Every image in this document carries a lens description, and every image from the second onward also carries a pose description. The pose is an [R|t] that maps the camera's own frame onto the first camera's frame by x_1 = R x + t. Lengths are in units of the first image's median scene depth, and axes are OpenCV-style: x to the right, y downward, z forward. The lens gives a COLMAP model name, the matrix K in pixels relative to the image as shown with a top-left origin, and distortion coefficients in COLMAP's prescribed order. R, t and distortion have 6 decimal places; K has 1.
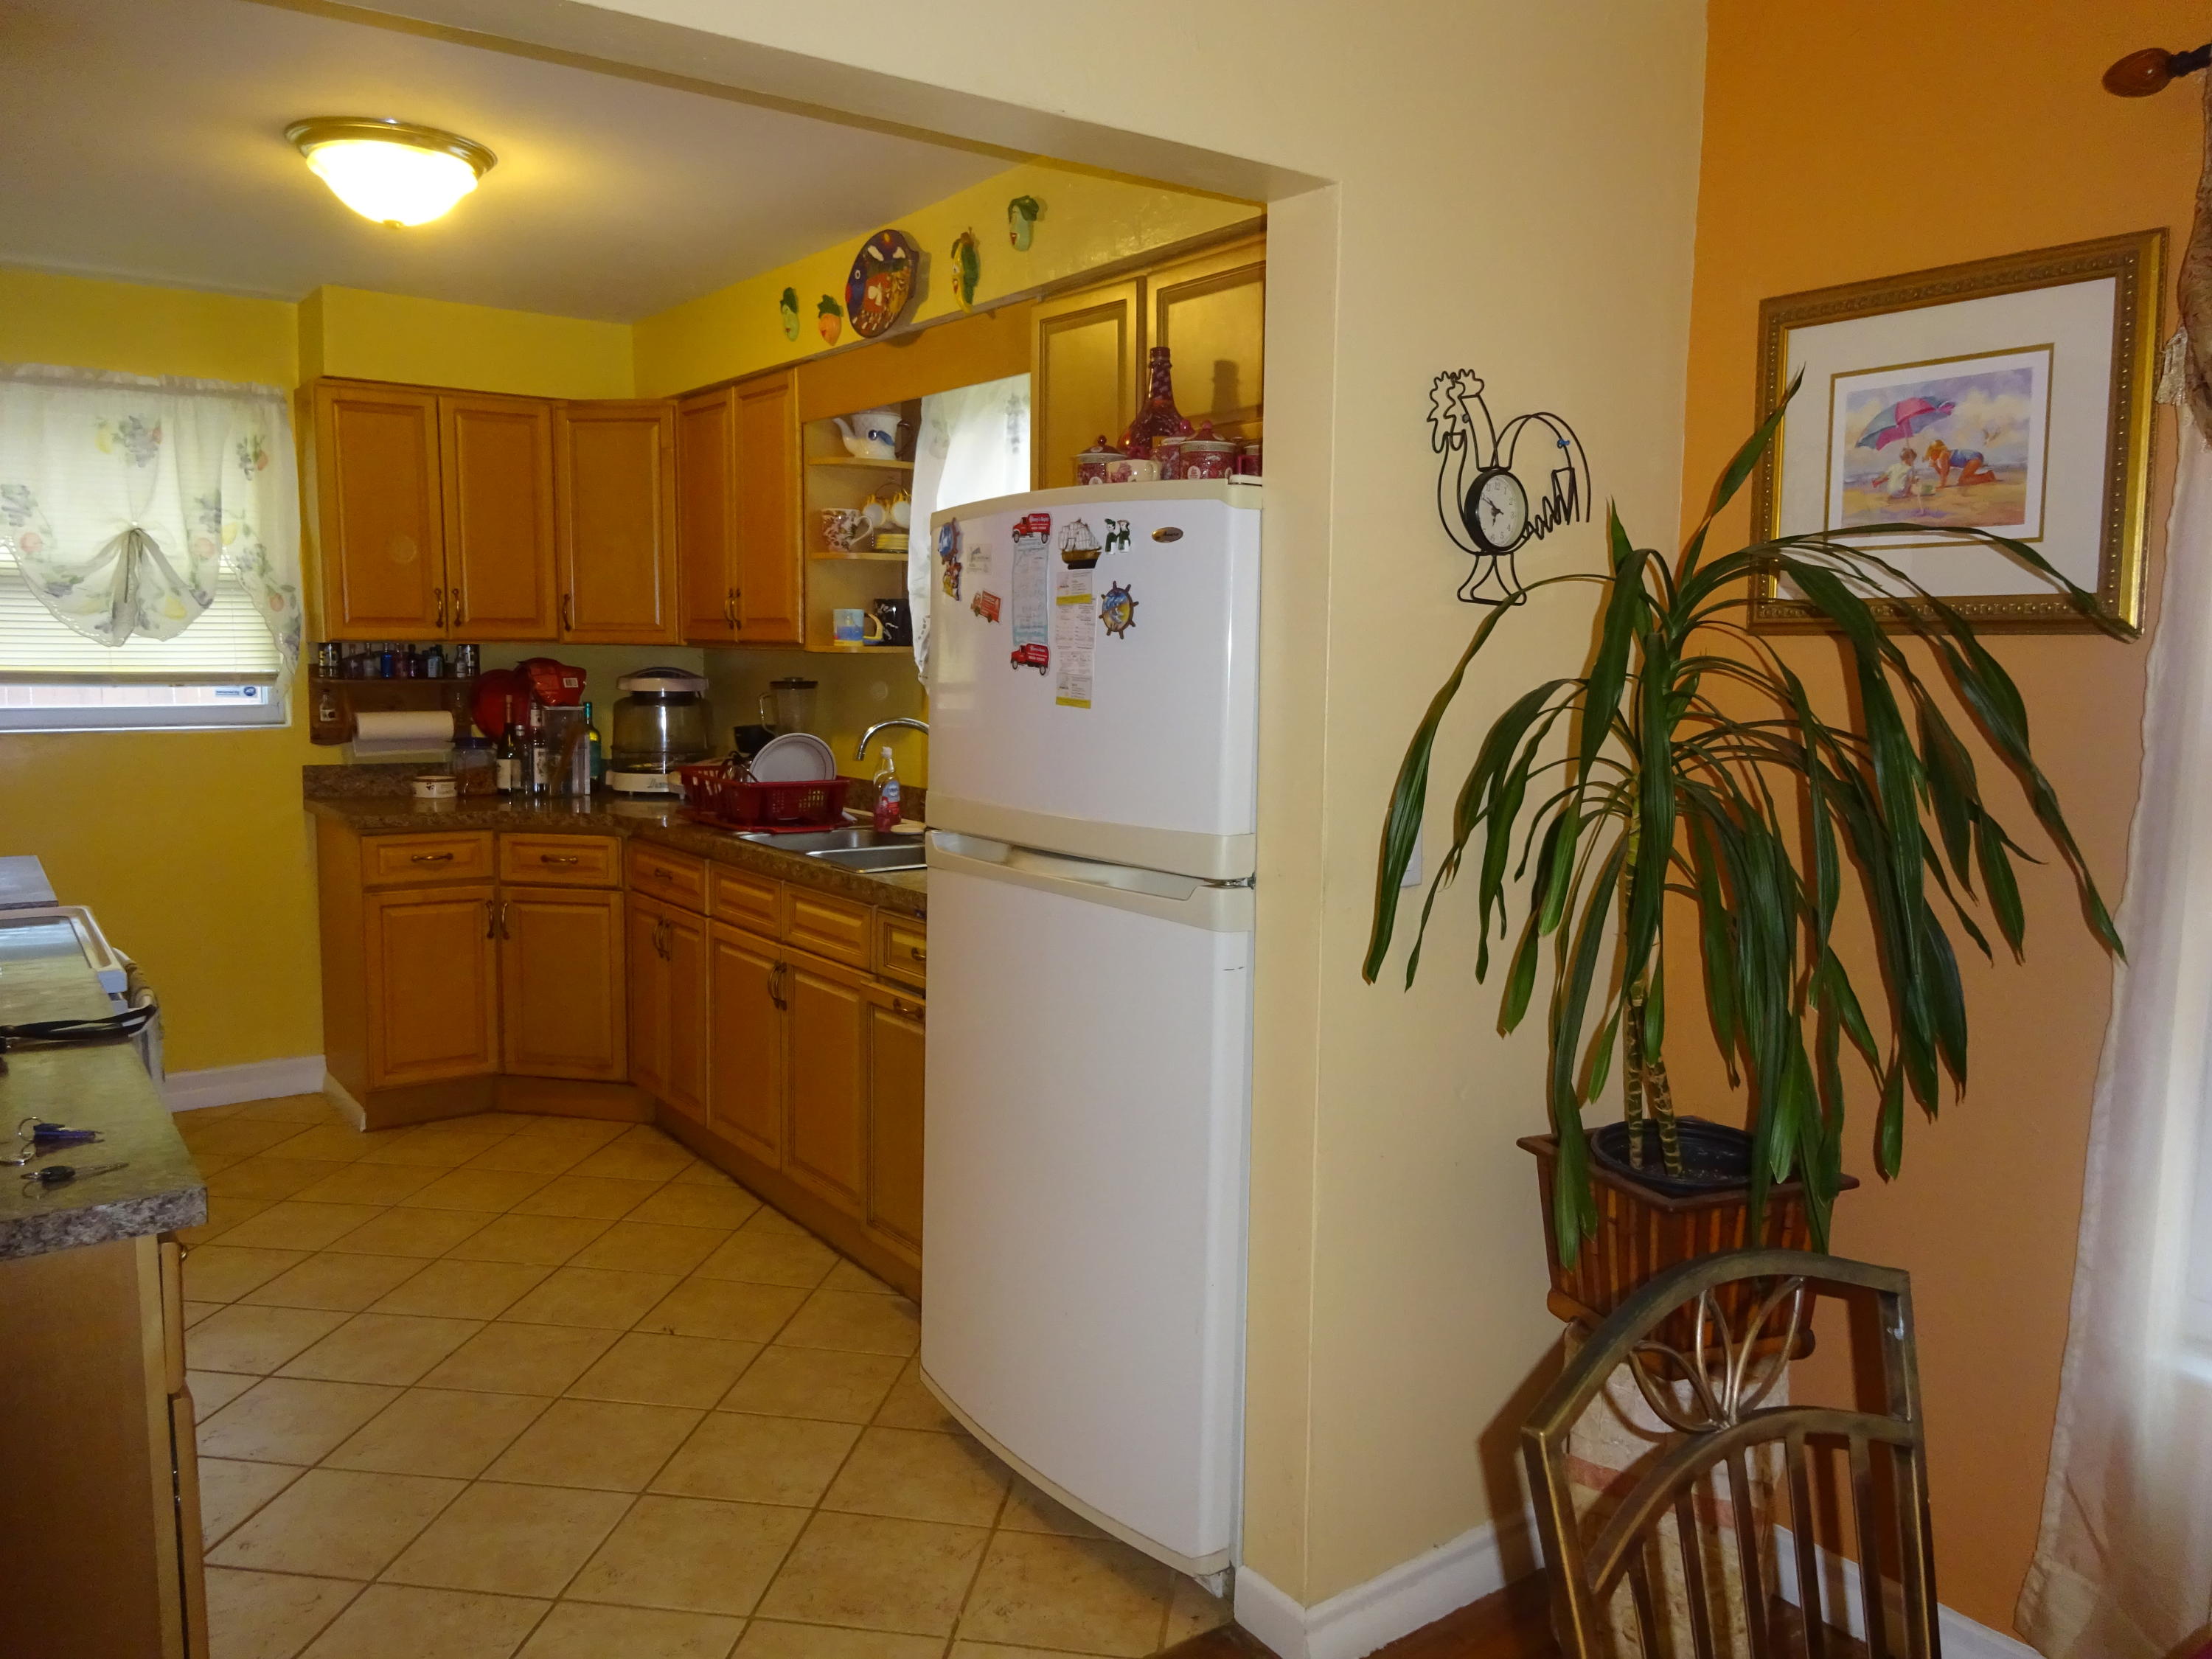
lens RADIAL K [[1644.8, 0, 1106.6], [0, 1644.8, 813.1], [0, 0, 1]] dist [0.004631, 0.002883]
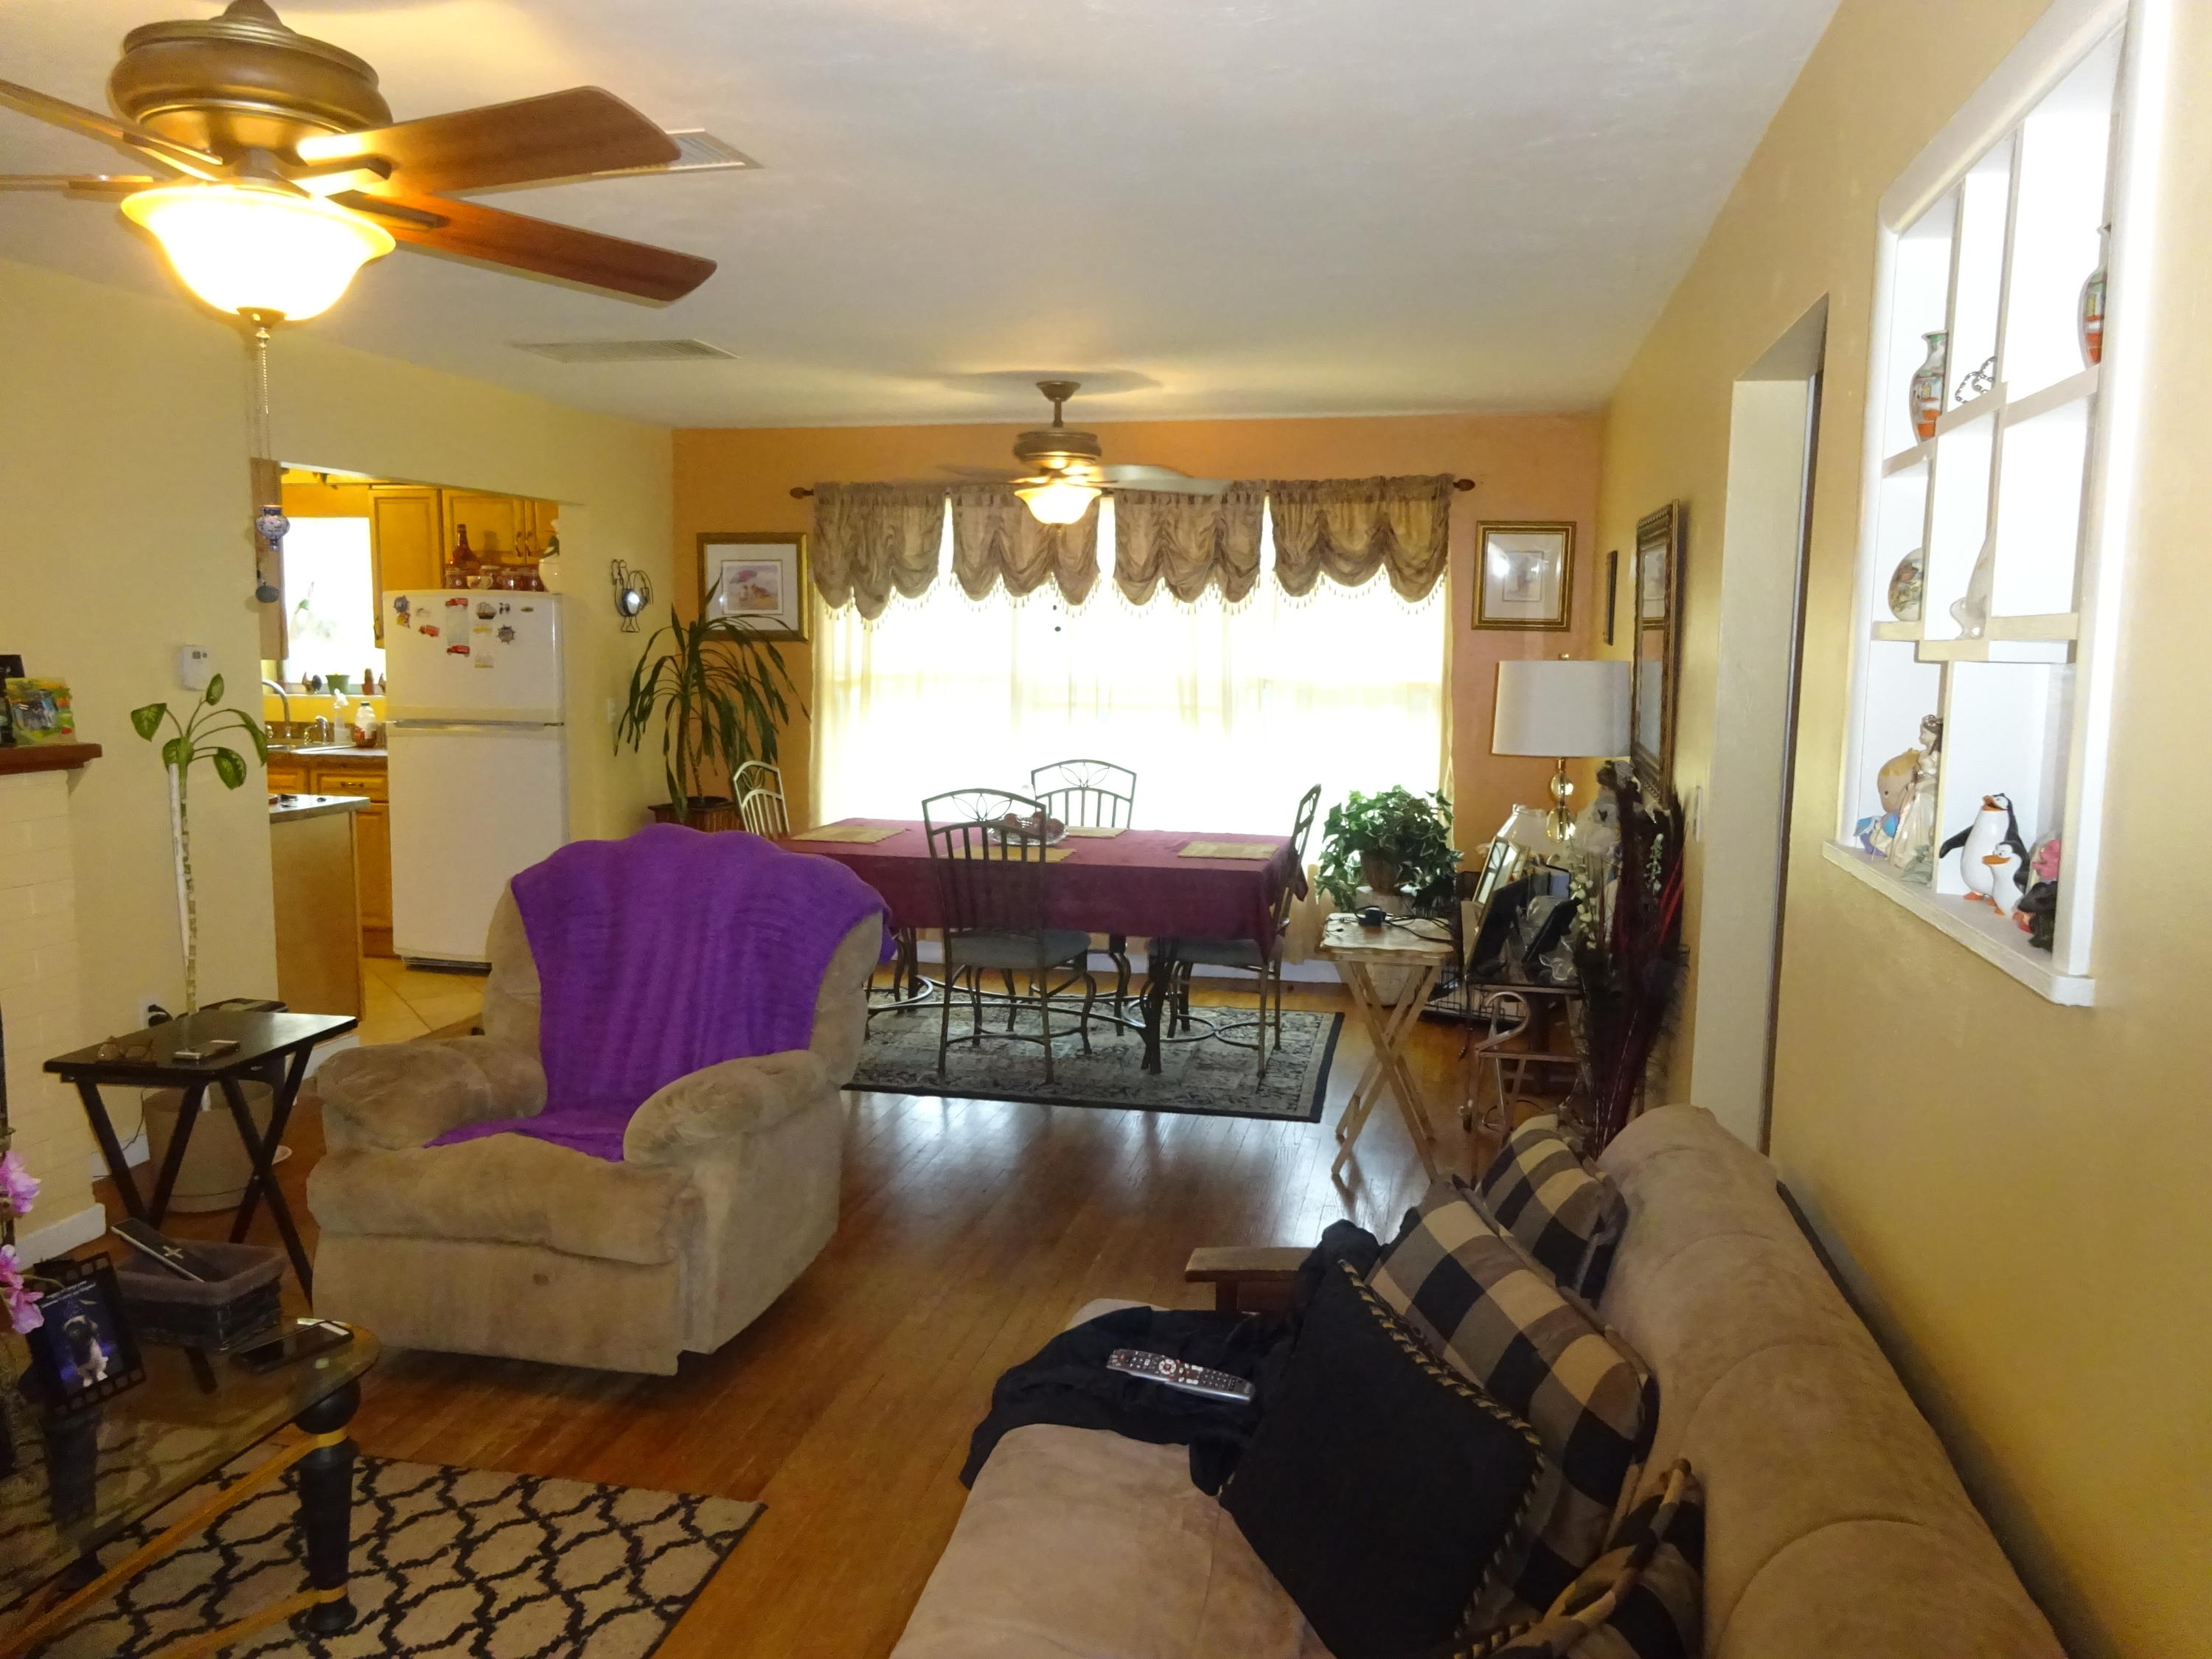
lens RADIAL K [[1644.8, 0, 1106.6], [0, 1644.8, 813.1], [0, 0, 1]] dist [0.004631, 0.002883]
pose [[0.747524, -0.075091, 0.659977, -1.146495], [0.063533, 0.997117, 0.041489, 0.139608], [-0.661190, 0.010916, 0.750139, -1.889692]]
